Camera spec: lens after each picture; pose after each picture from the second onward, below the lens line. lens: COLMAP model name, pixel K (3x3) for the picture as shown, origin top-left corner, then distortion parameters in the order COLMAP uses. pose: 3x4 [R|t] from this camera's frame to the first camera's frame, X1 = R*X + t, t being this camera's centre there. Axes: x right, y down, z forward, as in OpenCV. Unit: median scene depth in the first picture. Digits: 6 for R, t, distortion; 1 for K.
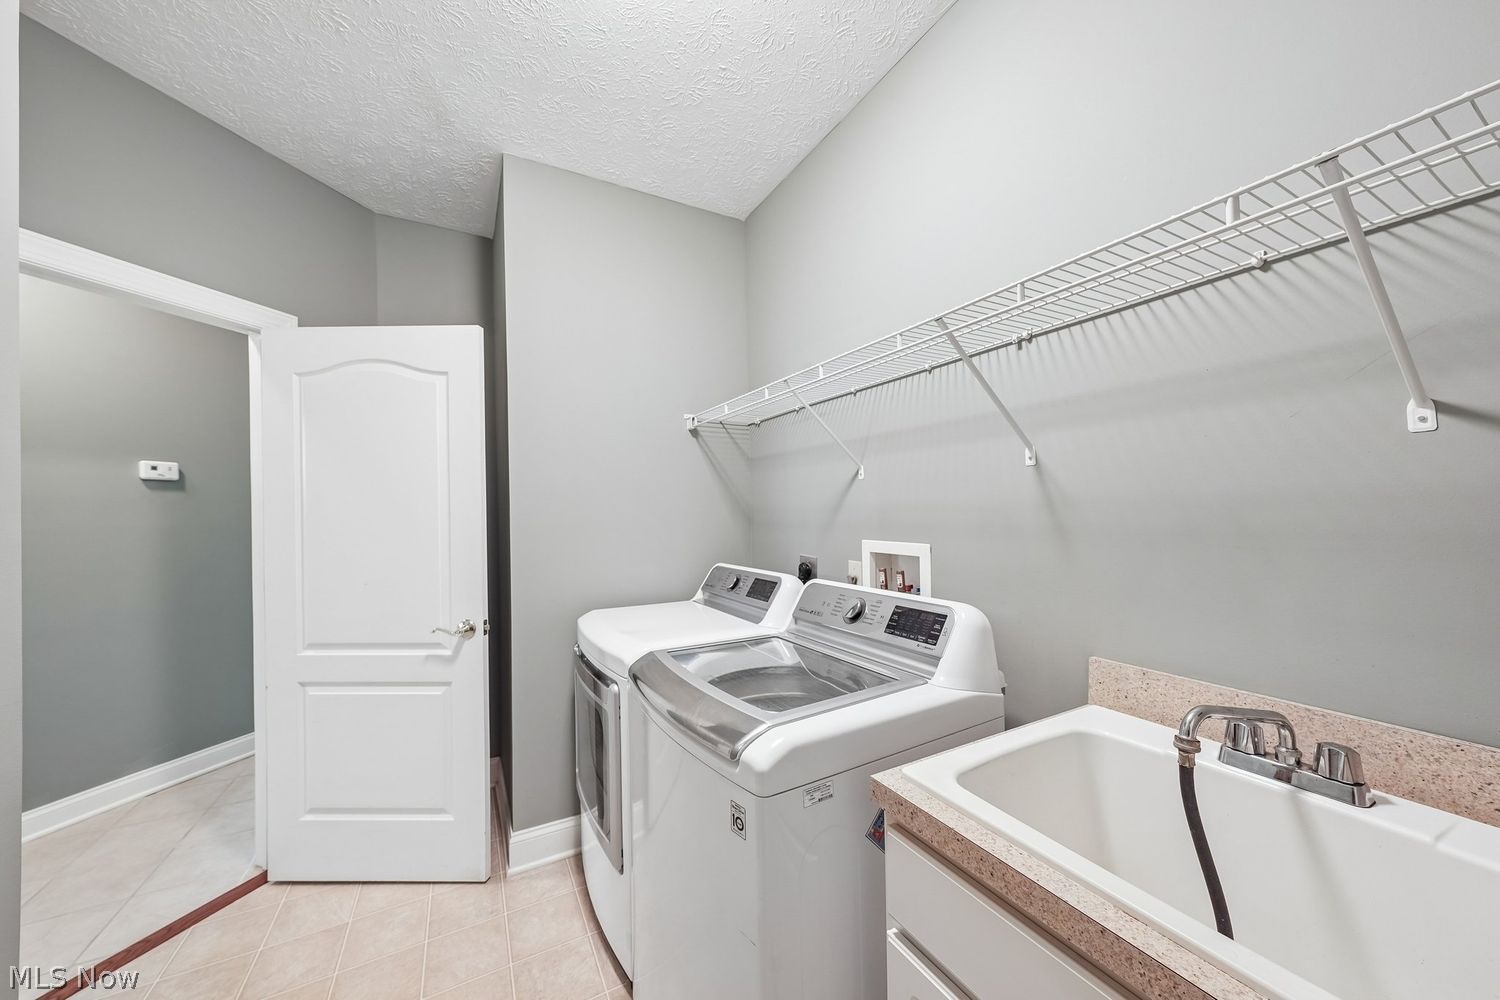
lens RADIAL K [[522.3, 0, 750.0], [0, 522.3, 500.0], [0, 0, 1]] dist [0.000038, 0.000013]
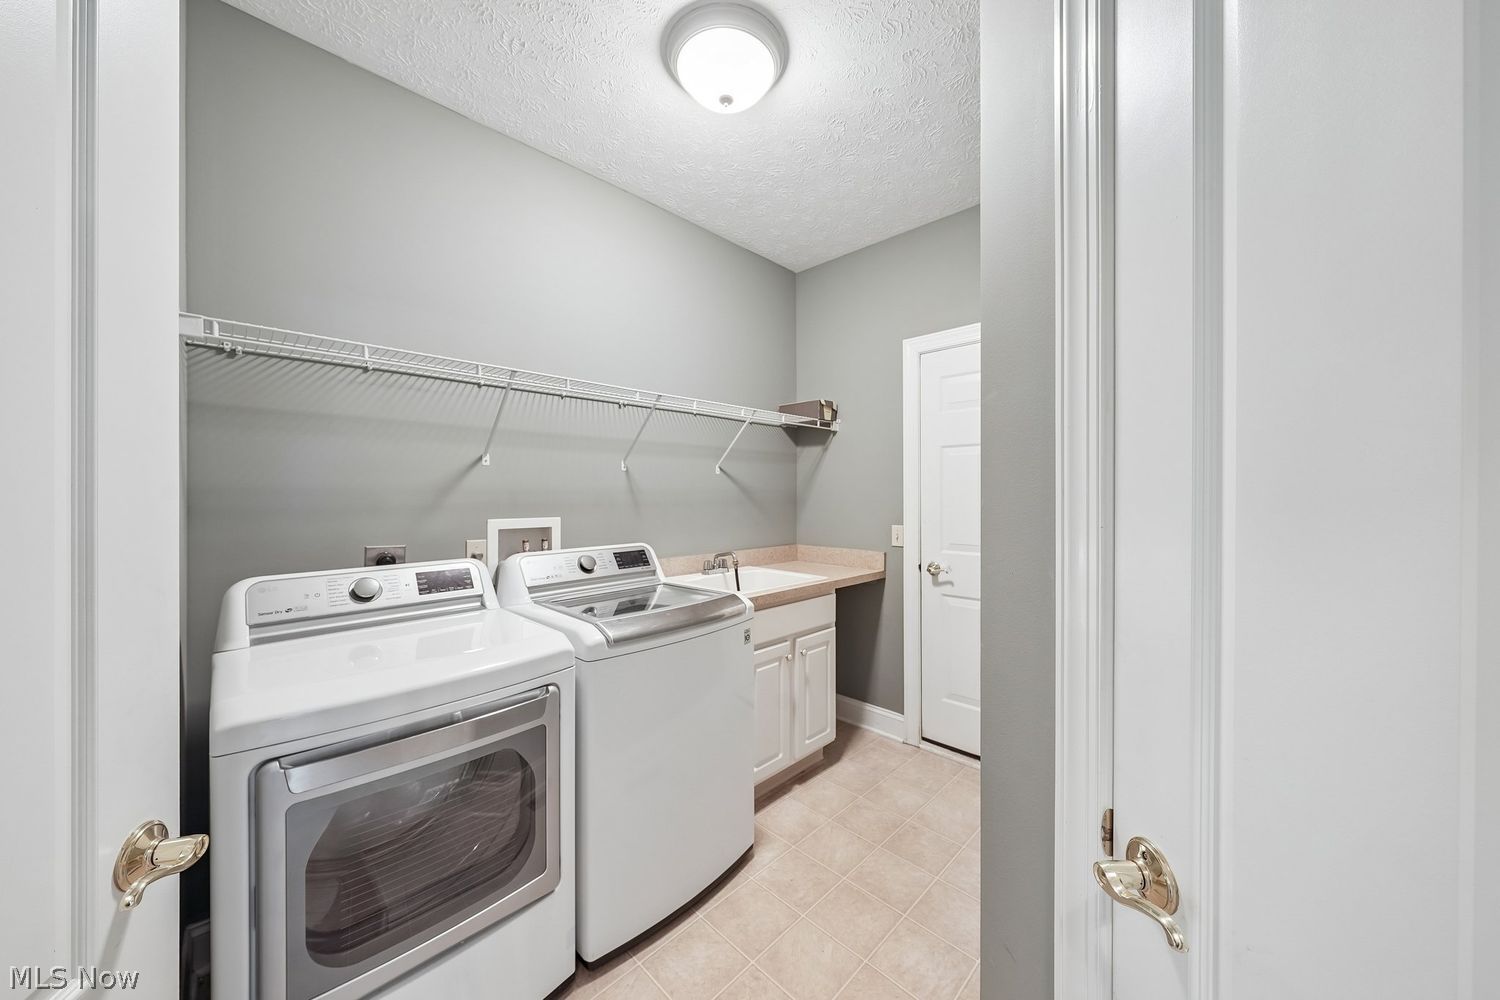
lens RADIAL K [[530.2, 0, 741.7], [0, 530.2, 486.6], [0, 0, 1]] dist [-0.000561, 0.000027]
pose [[-0.287781, 0.025396, 0.957360, -1.183349], [-0.015510, 0.999394, -0.031173, 0.037187], [-0.957571, -0.023820, -0.287212, 0.930233]]
